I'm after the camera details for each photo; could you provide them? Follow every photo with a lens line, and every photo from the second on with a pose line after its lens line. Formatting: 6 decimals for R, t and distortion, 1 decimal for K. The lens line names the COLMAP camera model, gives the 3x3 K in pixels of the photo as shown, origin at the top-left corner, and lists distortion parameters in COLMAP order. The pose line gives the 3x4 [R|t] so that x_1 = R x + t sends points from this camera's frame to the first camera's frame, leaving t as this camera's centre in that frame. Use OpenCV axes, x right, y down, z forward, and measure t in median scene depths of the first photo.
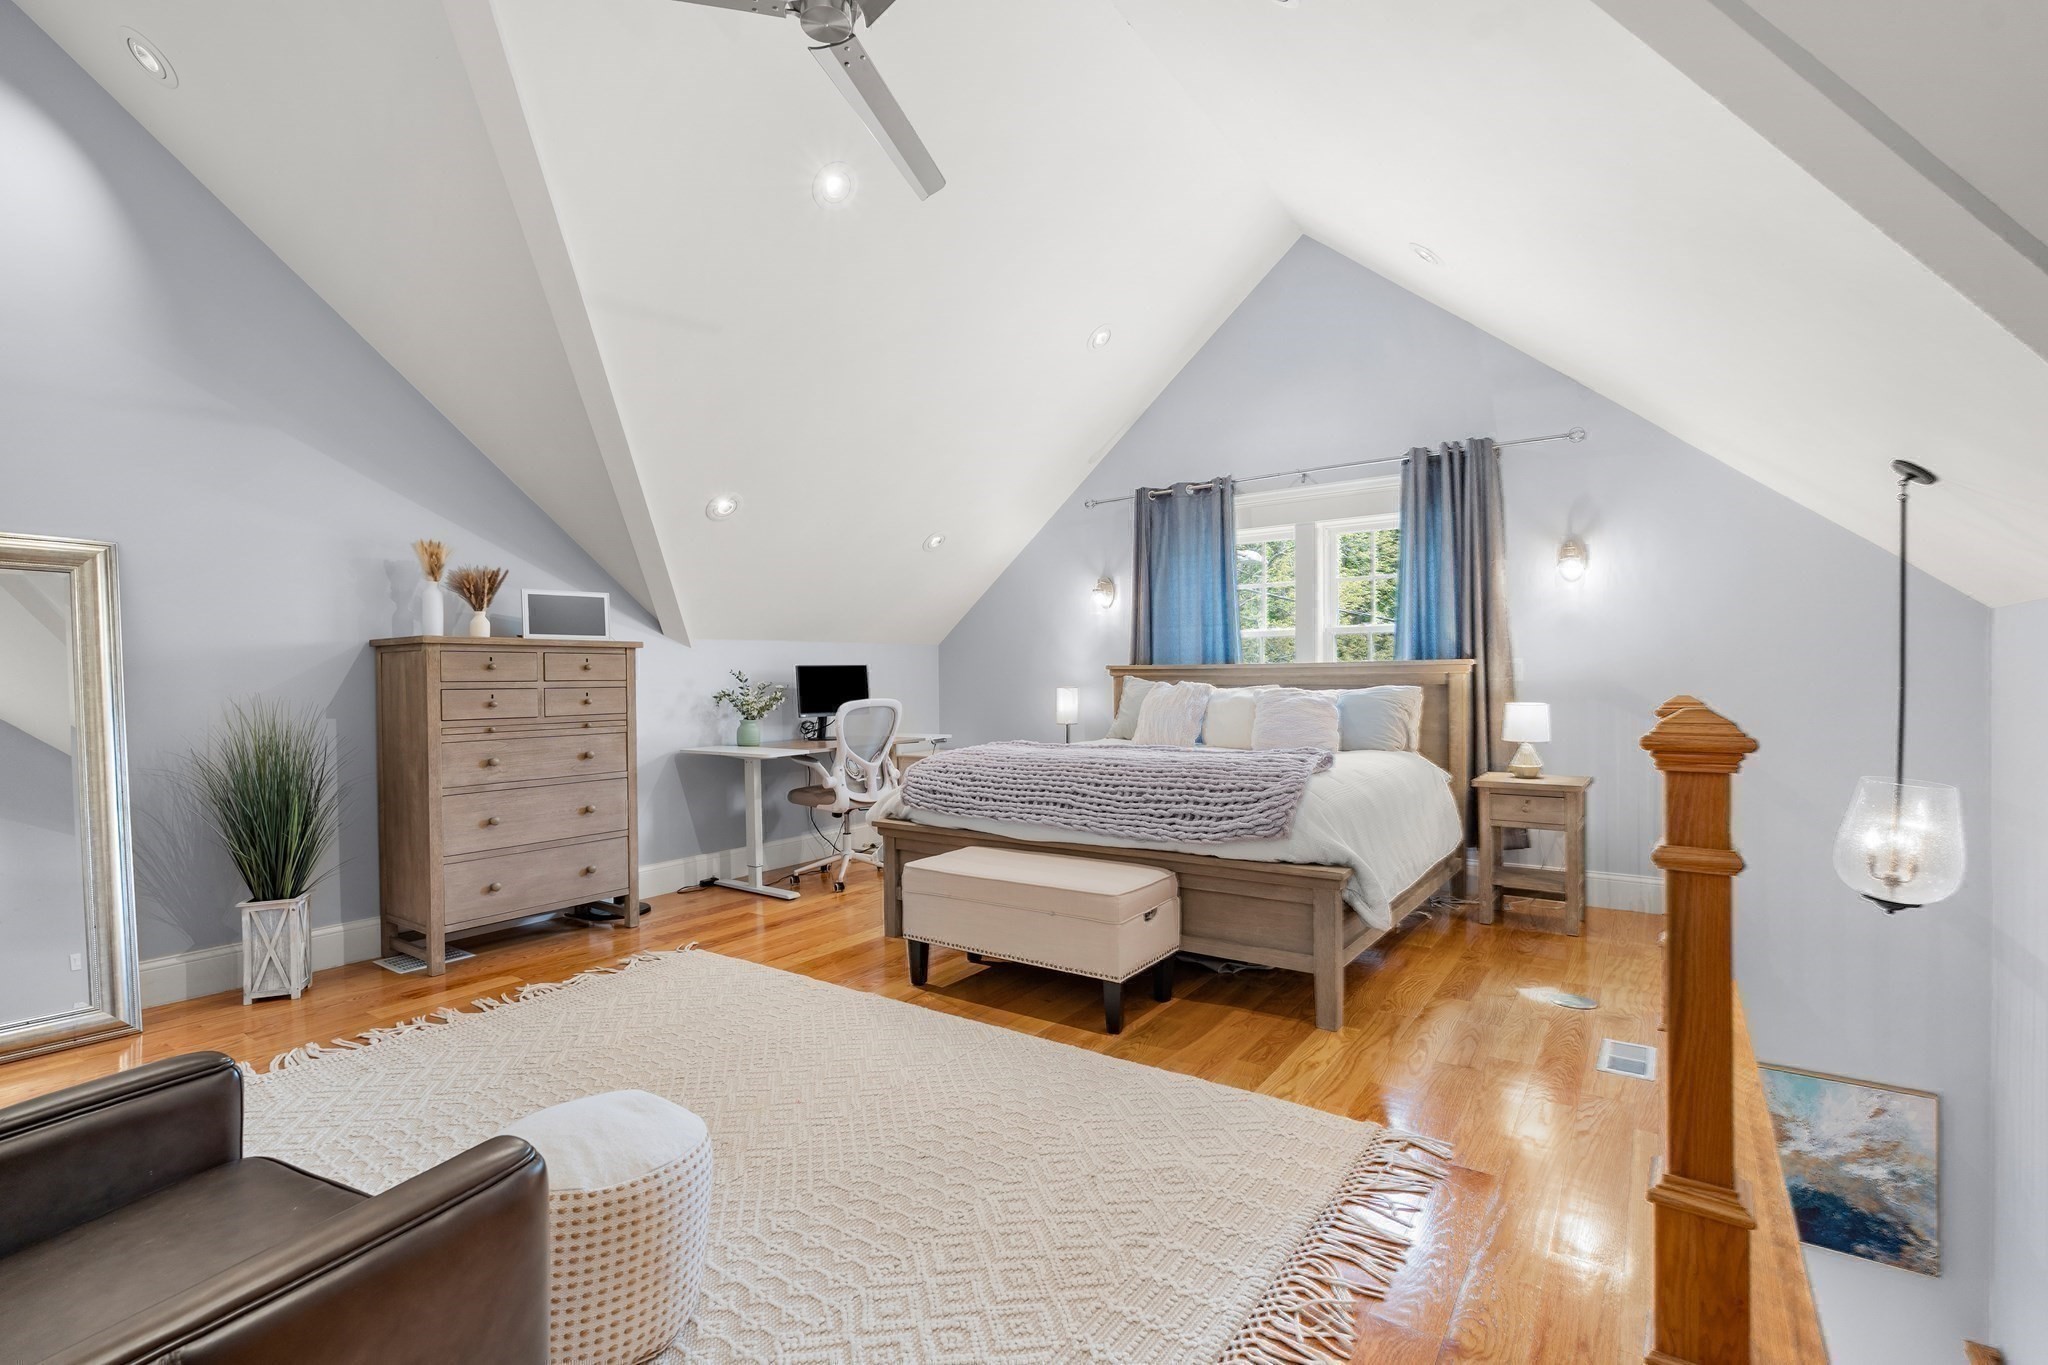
lens RADIAL K [[918.7, 0, 1024.0], [0, 918.7, 682.5], [0, 0, 1]] dist [-0.031980, -0.000069]
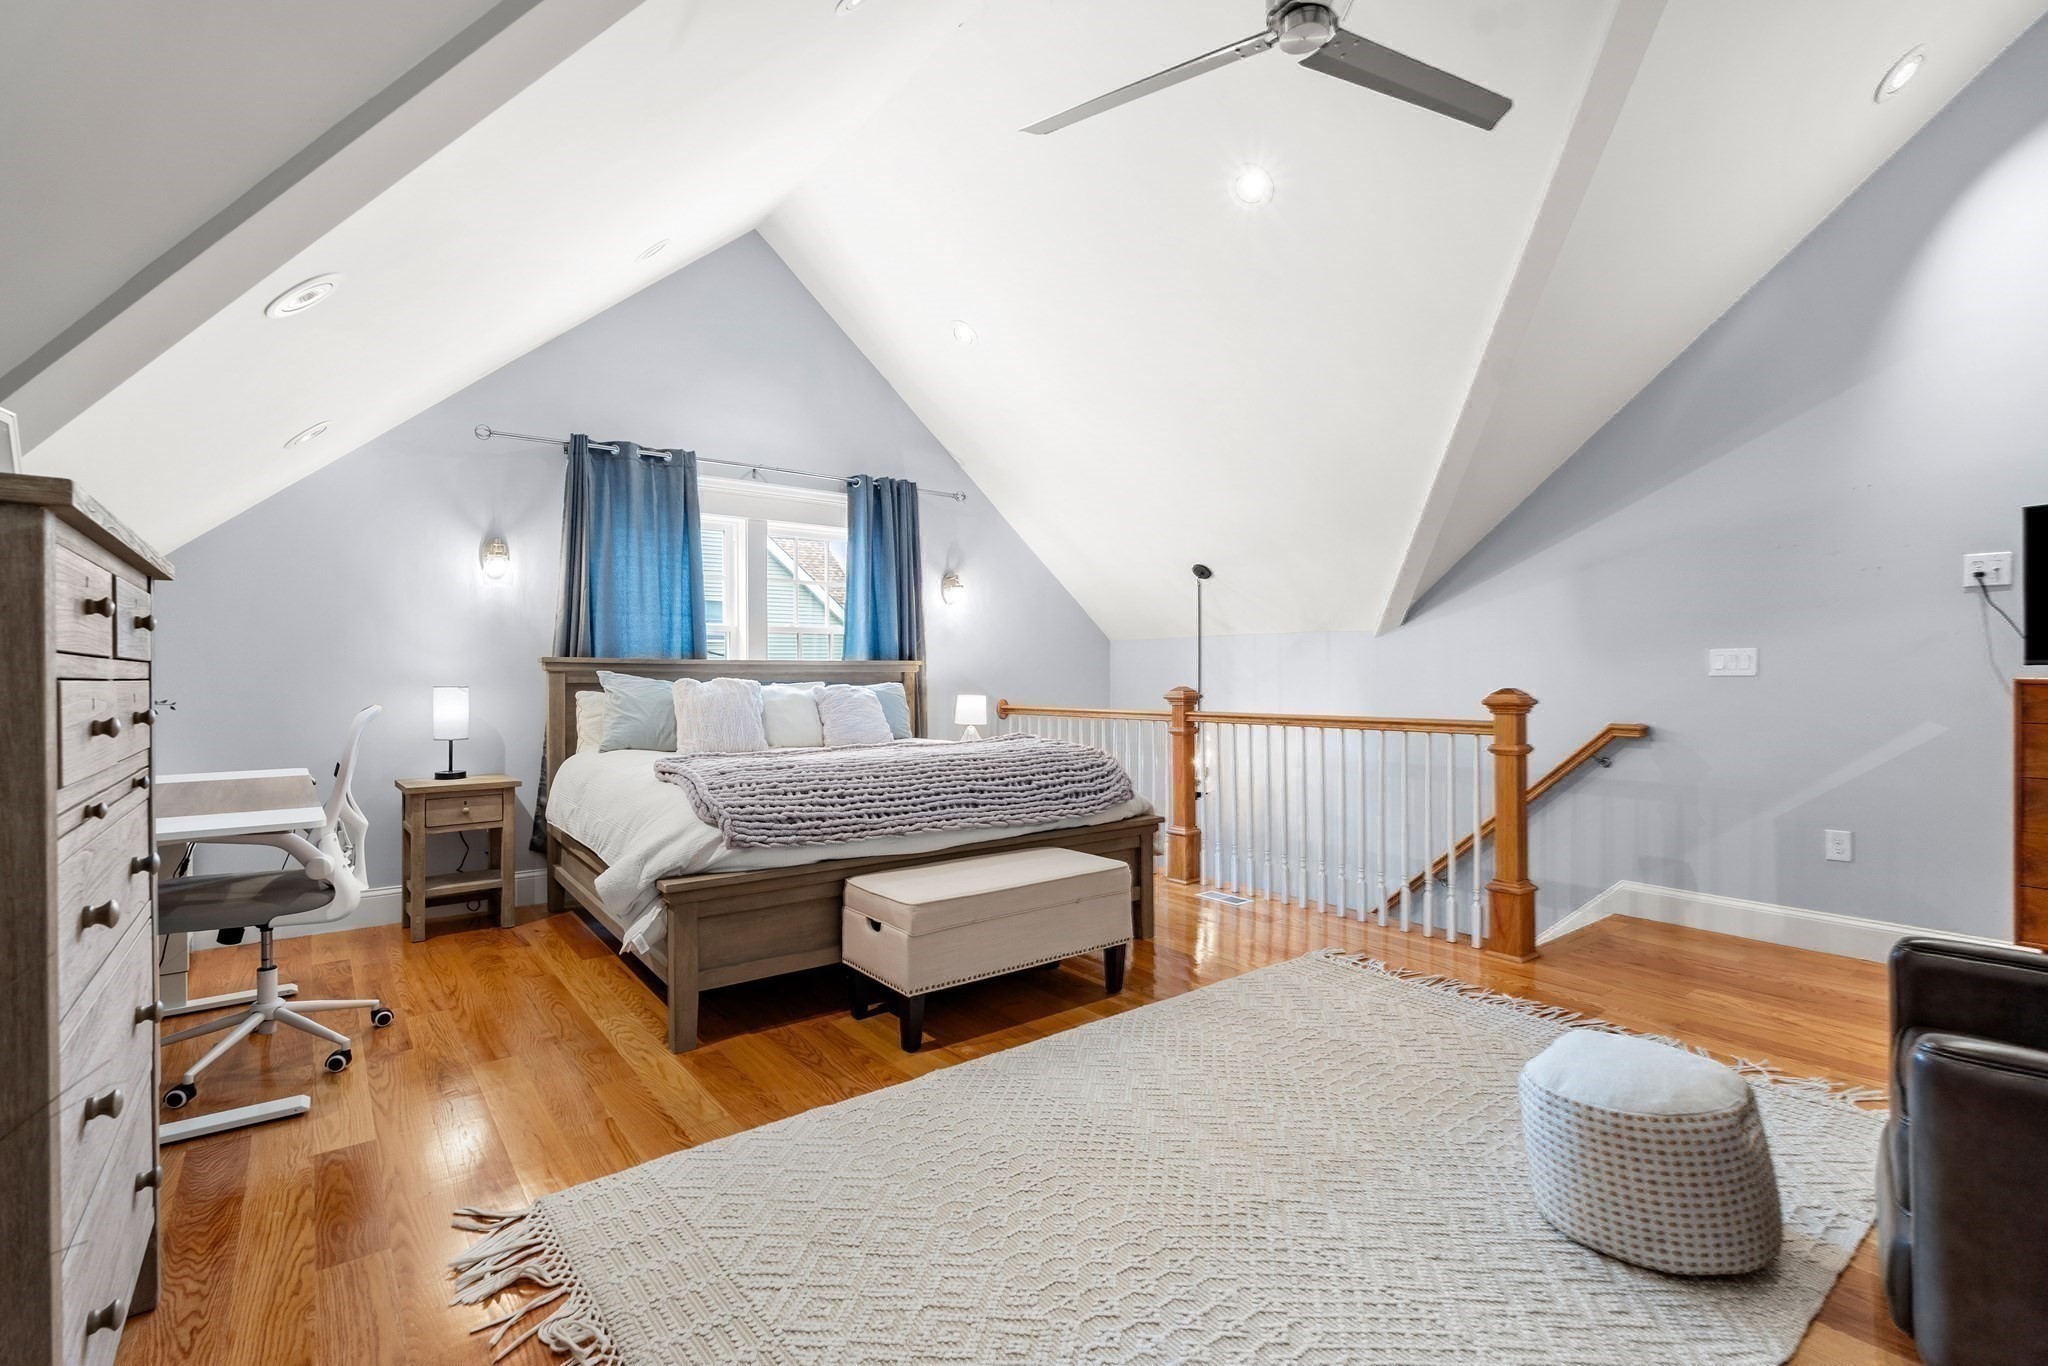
lens RADIAL K [[920.2, 0, 1018.4], [0, 920.2, 672.6], [0, 0, 1]] dist [-0.000617, 0.000038]
pose [[0.298096, 0.011500, 0.954467, -0.659298], [0.001118, 0.999923, -0.012397, 0.005339], [-0.954535, 0.004762, 0.298060, 0.506842]]
